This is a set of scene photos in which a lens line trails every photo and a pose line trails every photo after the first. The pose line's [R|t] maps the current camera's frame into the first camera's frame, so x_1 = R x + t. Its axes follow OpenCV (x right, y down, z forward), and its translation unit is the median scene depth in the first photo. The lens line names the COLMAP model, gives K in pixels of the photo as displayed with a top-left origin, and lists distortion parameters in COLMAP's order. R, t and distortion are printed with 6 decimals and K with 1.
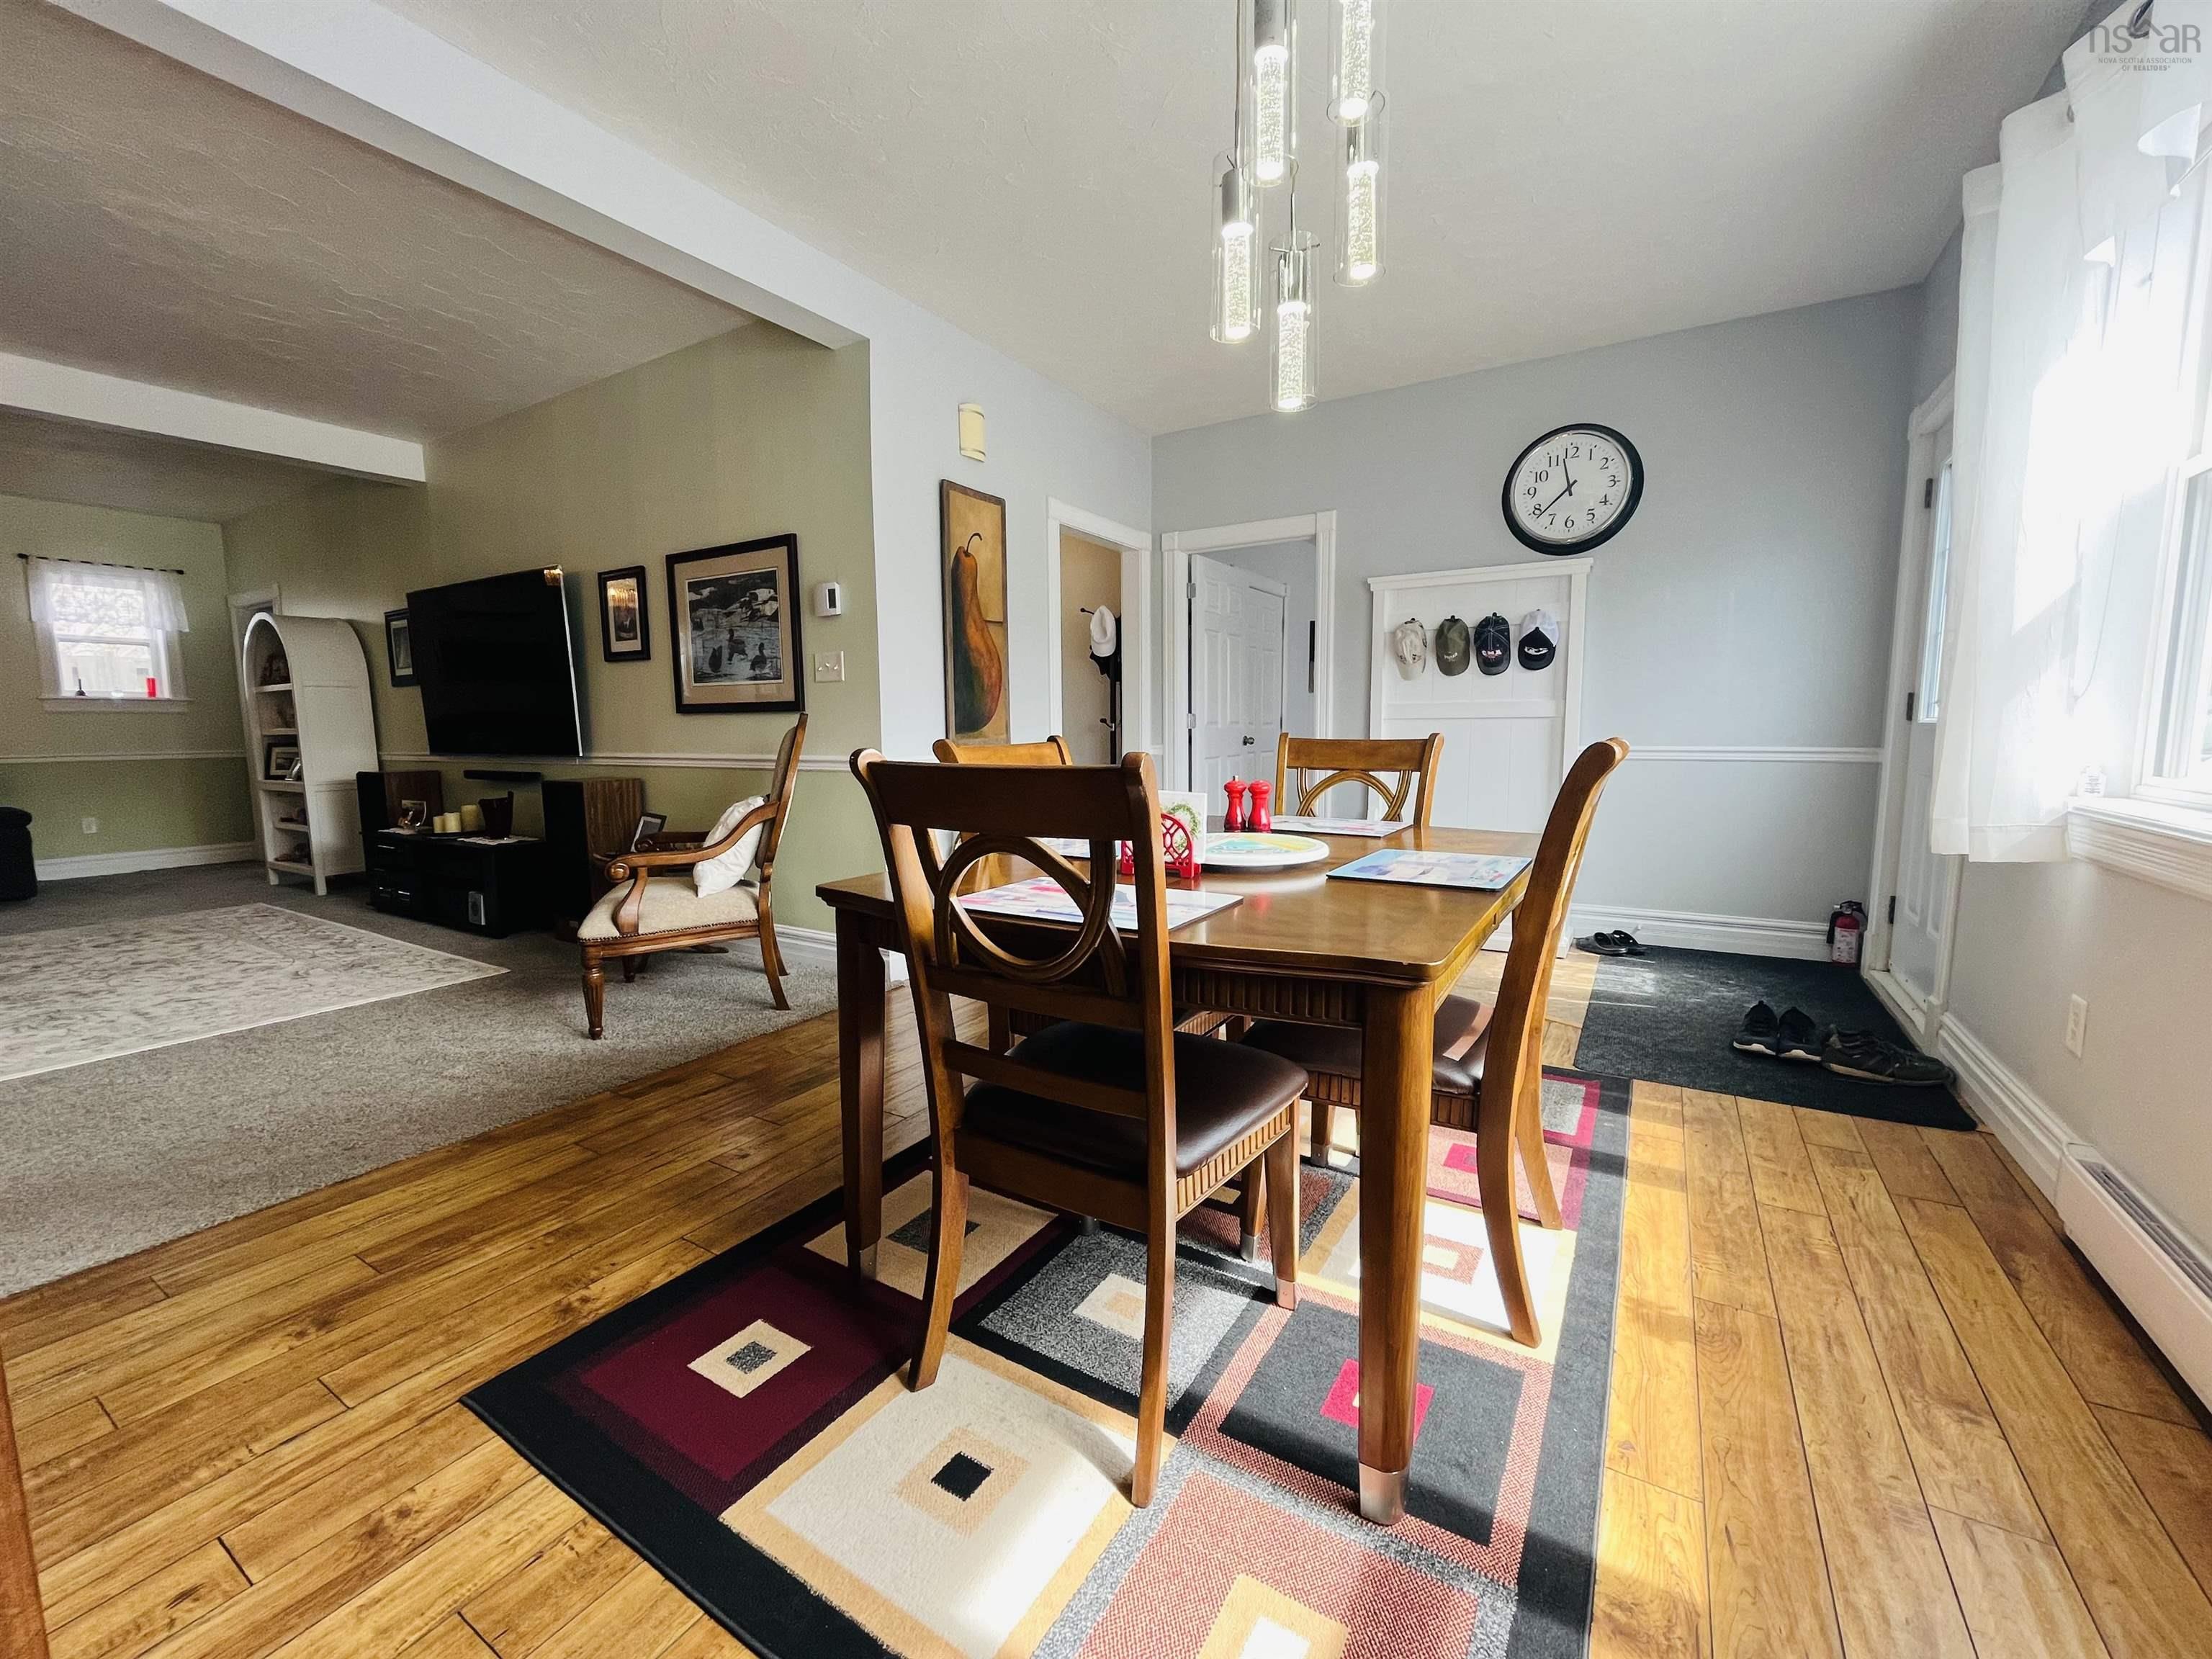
lens RADIAL K [[917.9, 0, 1106.0], [0, 917.9, 829.5], [0, 0, 1]] dist [-0.003552, -0.000110]
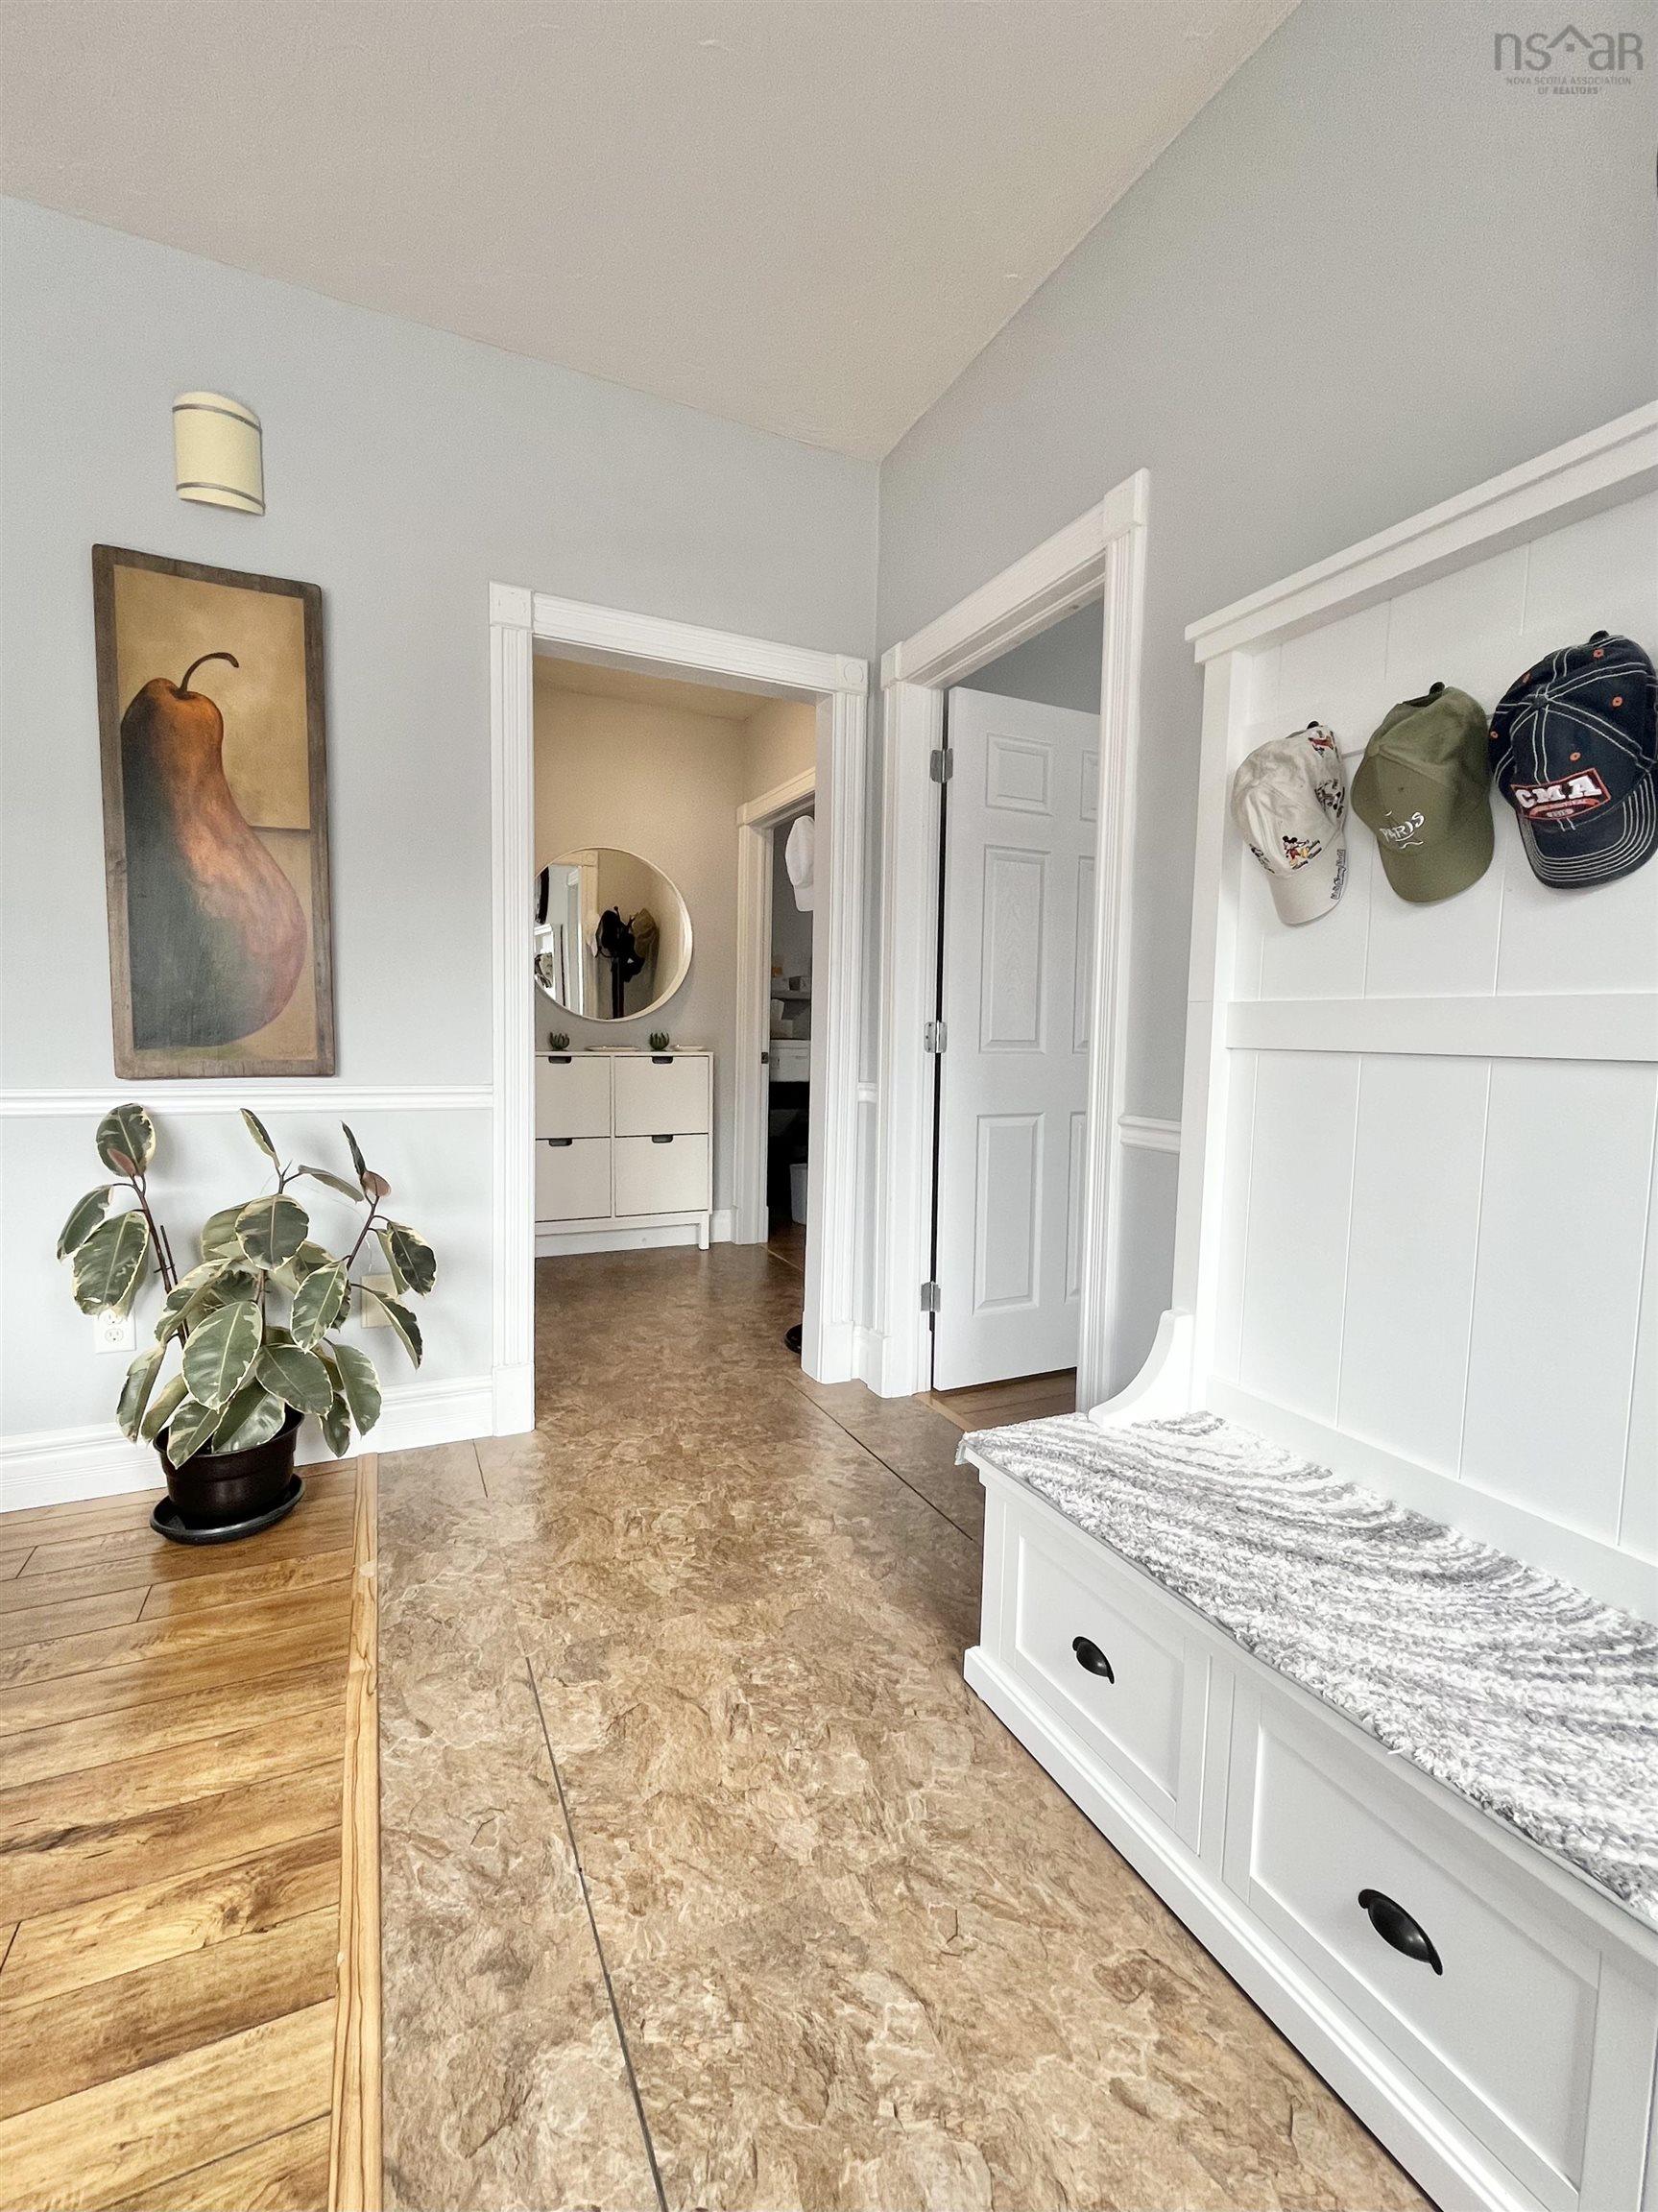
lens RADIAL K [[940.4, 0, 829.0], [0, 940.4, 1106.0], [0, 0, 1]] dist [-0.002588, -0.000083]
pose [[0.839535, 0.069271, -0.538872, 0.407011], [-0.088369, 0.996041, -0.009636, -0.092252], [0.536071, 0.055709, 0.842333, 0.705366]]
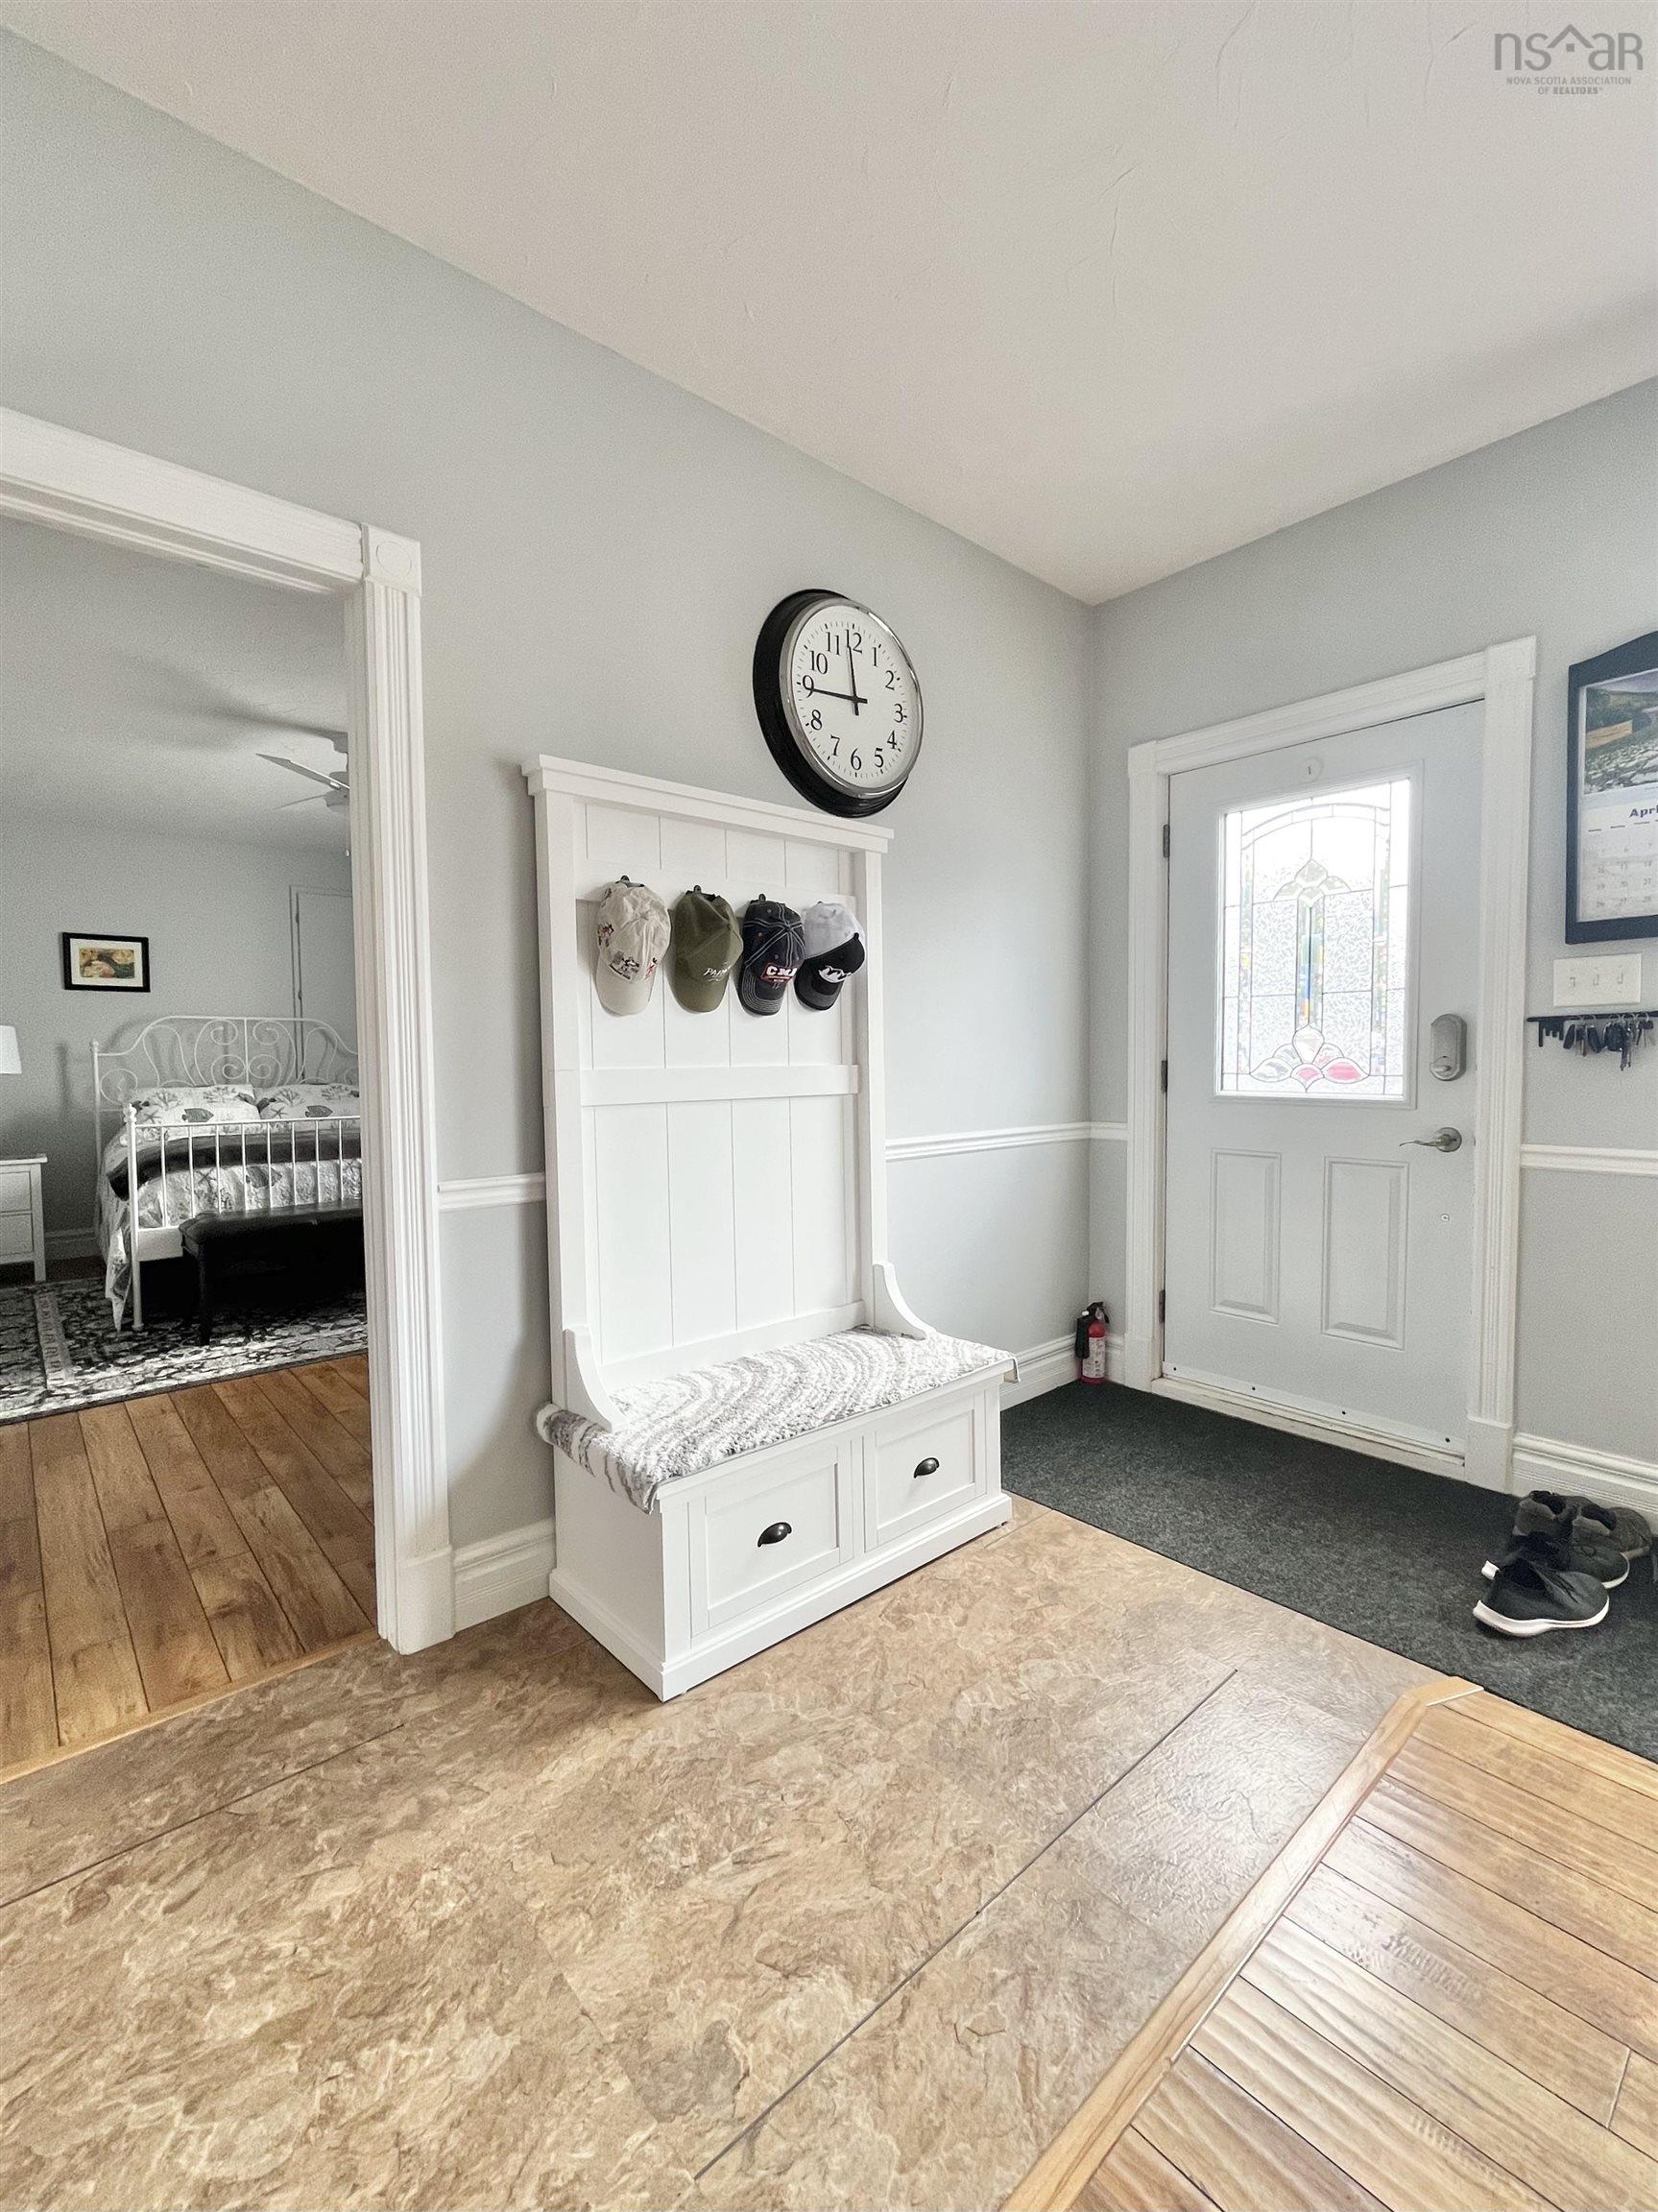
lens RADIAL K [[946.1, 0, 829.0], [0, 946.1, 1106.0], [0, 0, 1]] dist [-0.001356, -0.000144]
pose [[0.300447, -0.043791, 0.952793, -0.077180], [0.117331, 0.993055, 0.008643, -0.122436], [-0.946554, 0.109195, 0.303498, 0.840135]]
